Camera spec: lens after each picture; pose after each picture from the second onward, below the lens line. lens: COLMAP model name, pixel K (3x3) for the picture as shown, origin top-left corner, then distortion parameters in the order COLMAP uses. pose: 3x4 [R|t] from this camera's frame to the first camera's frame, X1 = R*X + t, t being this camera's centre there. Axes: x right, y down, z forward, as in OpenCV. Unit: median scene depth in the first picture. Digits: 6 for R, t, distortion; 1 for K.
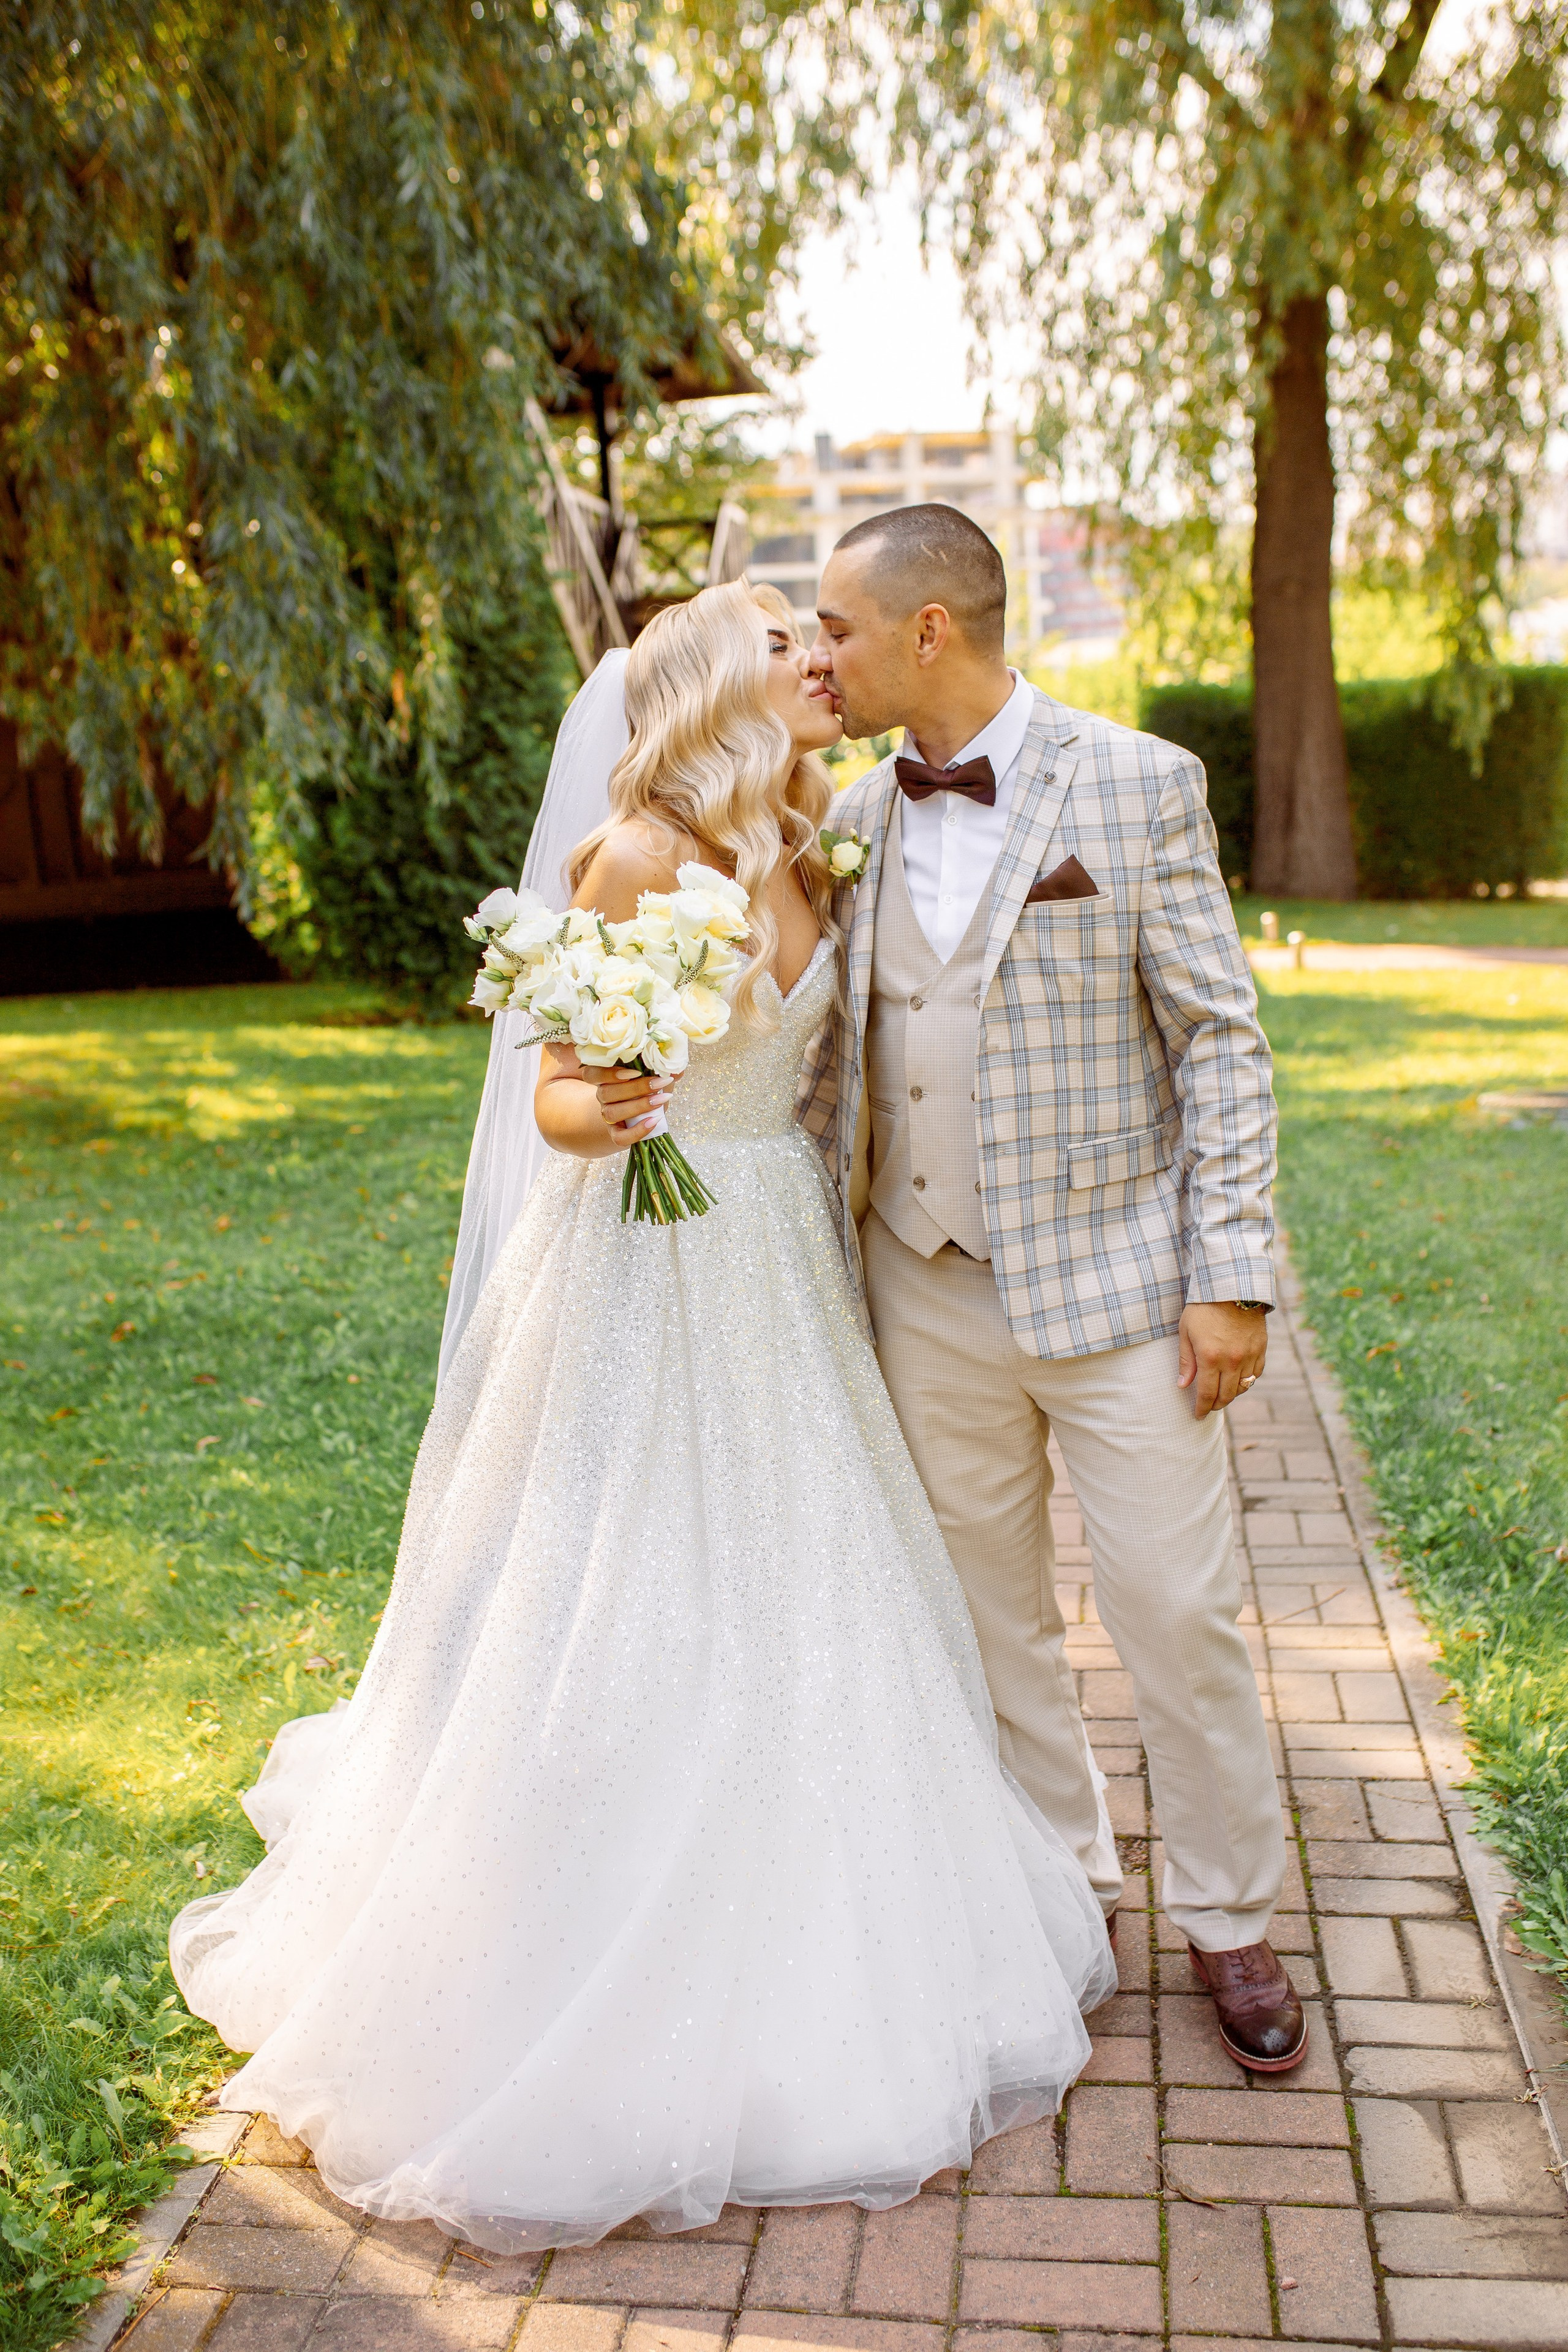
lens RADIAL K [[2314.2, 0, 807.1], [0, 2314.2, 1180.3], [0, 0, 1]] dist [-0.069224, 0.181429]
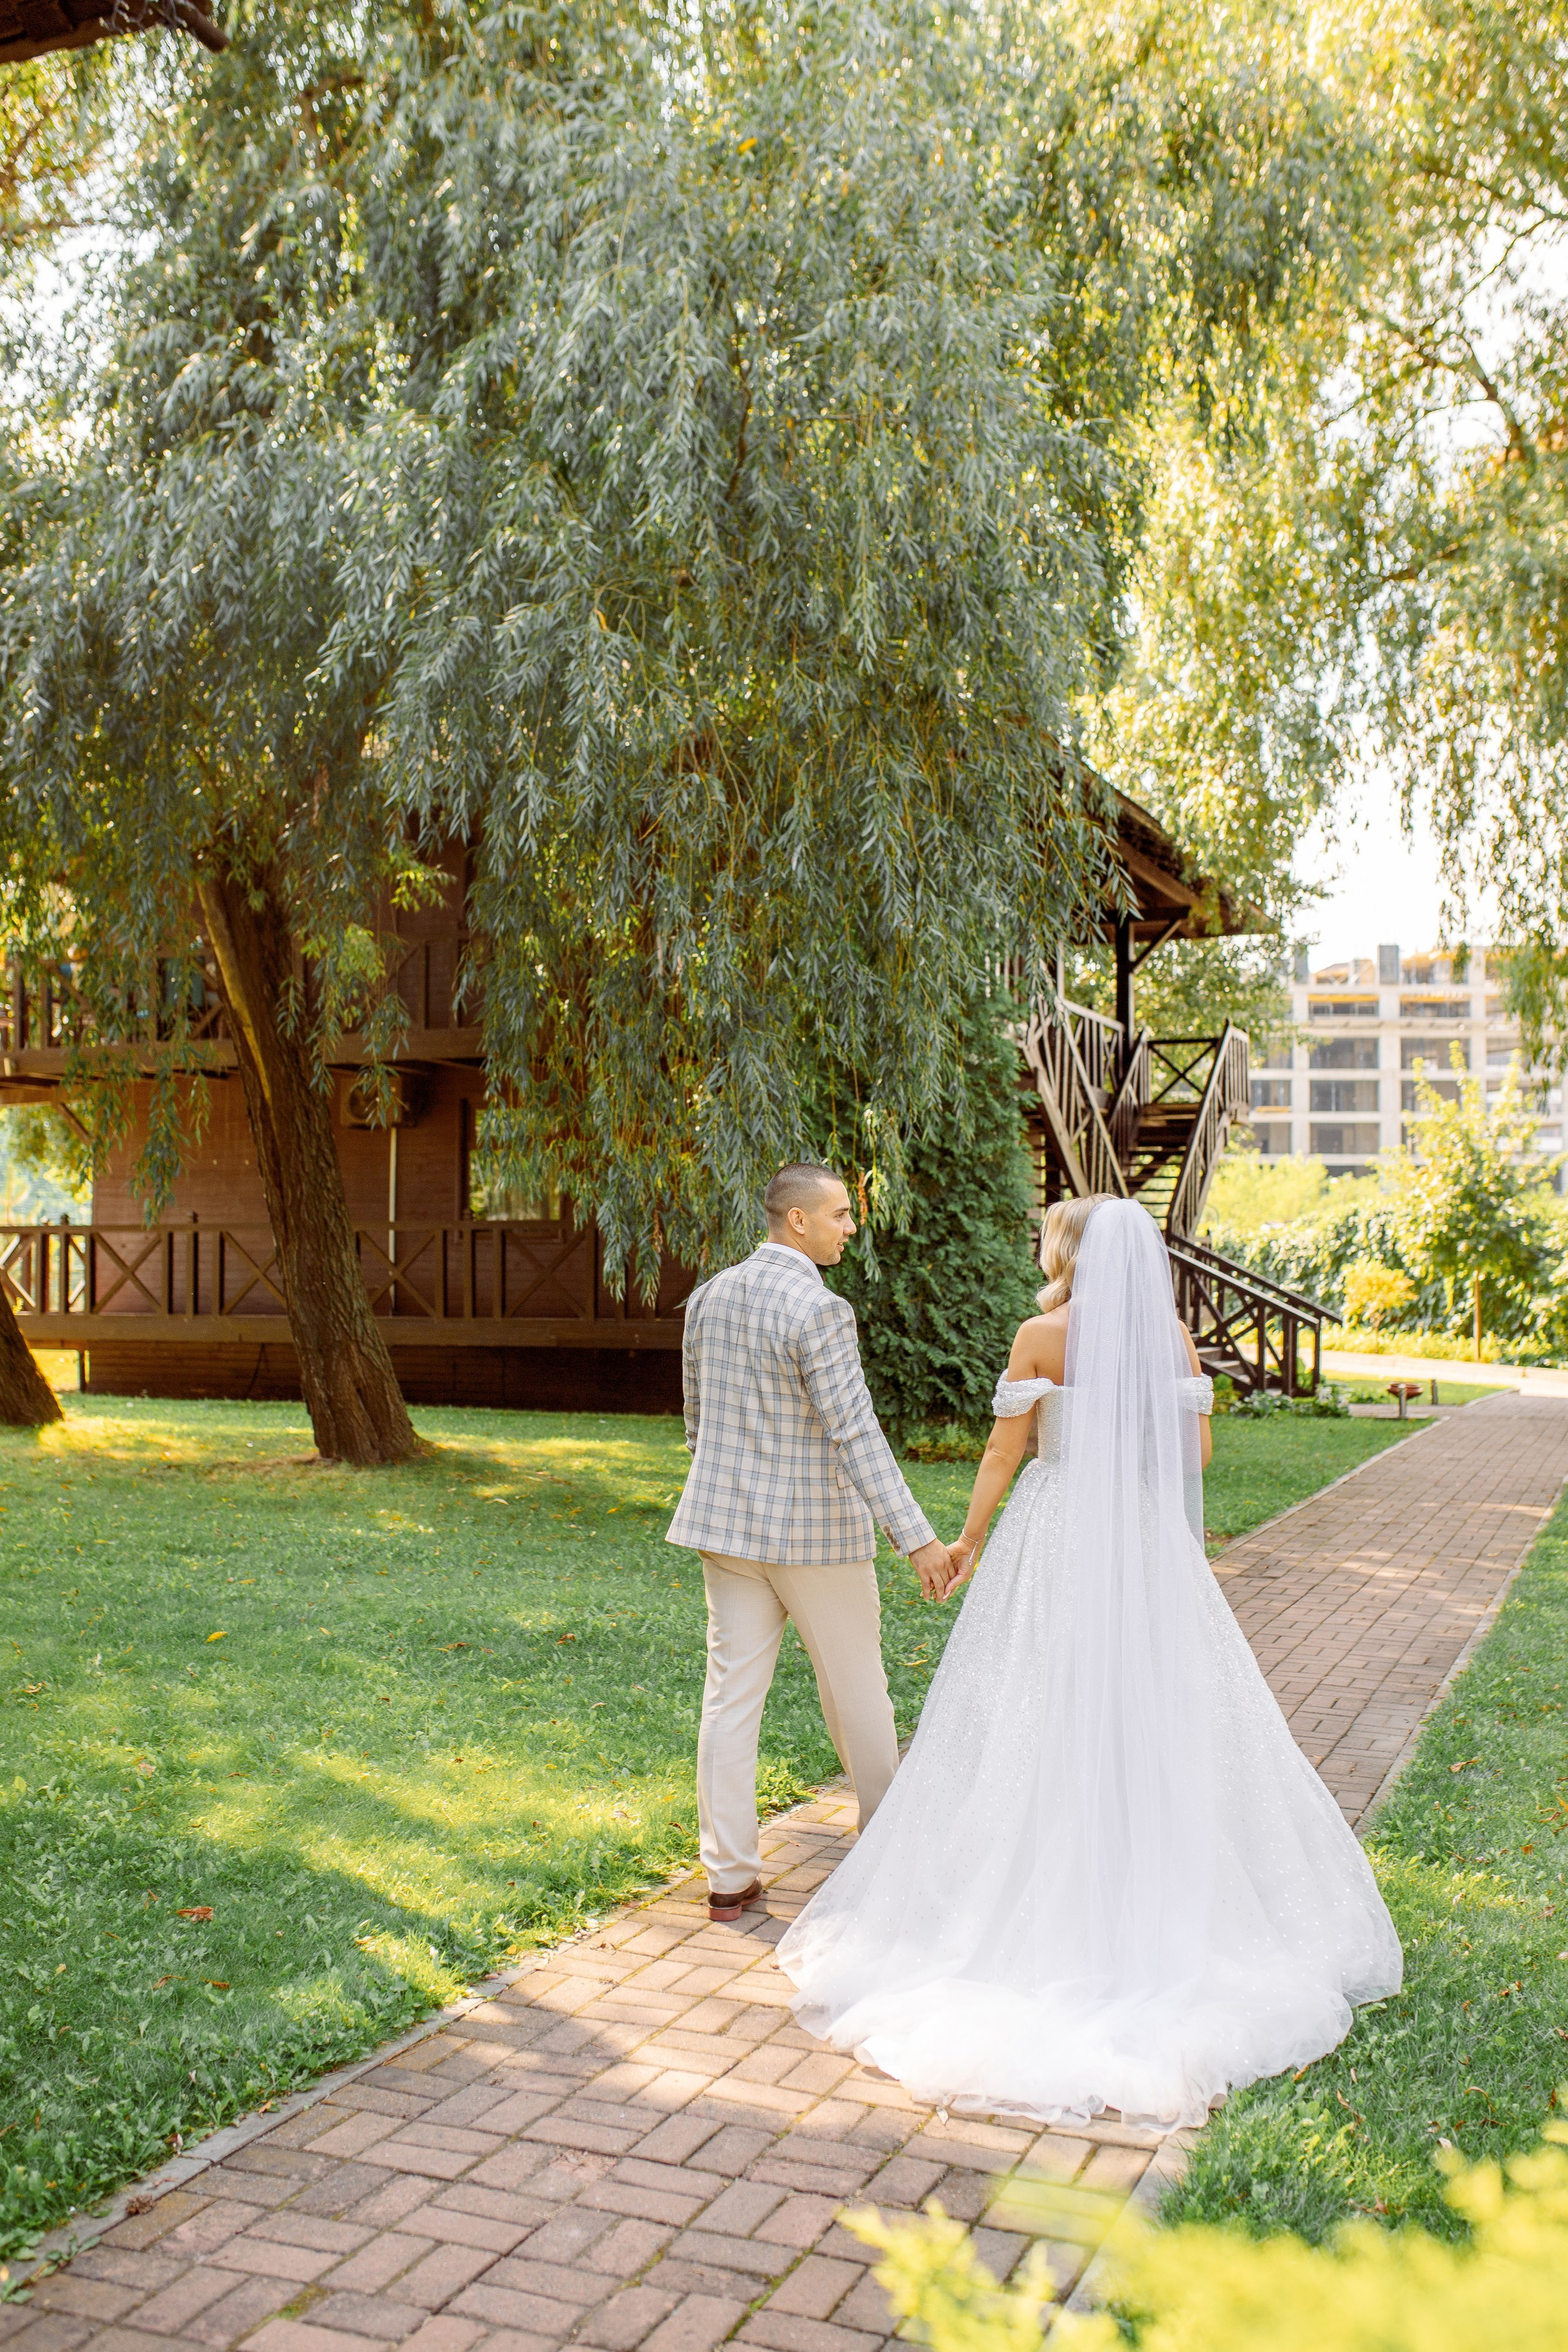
lens RADIAL K [[2314.2, 0, 807.1], [0, 2314.2, 1180.3], [0, 0, 1]] dist [-0.069224, 0.181429]
pose [[0.967537, 0.054962, -0.246682, 0.084665], [-0.103793, 0.976368, -0.189558, 0.021959], [0.230434, 0.209008, 0.950377, -0.170672]]
